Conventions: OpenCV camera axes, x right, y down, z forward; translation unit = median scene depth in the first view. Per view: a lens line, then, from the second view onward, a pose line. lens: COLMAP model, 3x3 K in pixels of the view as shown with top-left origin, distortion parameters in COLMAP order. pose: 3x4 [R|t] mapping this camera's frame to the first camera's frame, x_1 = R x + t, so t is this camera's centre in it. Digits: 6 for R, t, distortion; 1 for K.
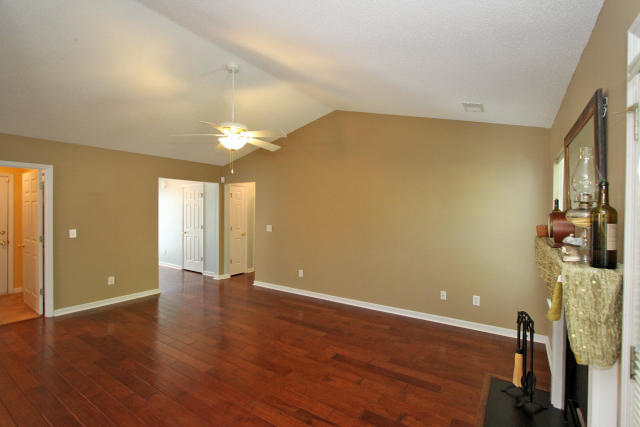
lens RADIAL K [[294.4, 0, 324.6], [0, 294.4, 211.0], [0, 0, 1]] dist [-0.008375, 0.001188]
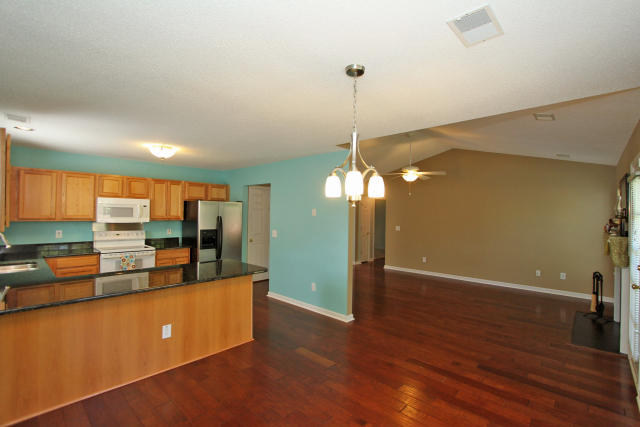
lens RADIAL K [[294.4, 0, 324.1], [0, 294.4, 211.1], [0, 0, 1]] dist [-0.008375, 0.001188]
pose [[0.987043, 0.004800, -0.160382, -0.493307], [-0.007172, 0.999873, -0.014214, -0.004205], [0.160294, 0.015180, 0.986953, -0.749199]]
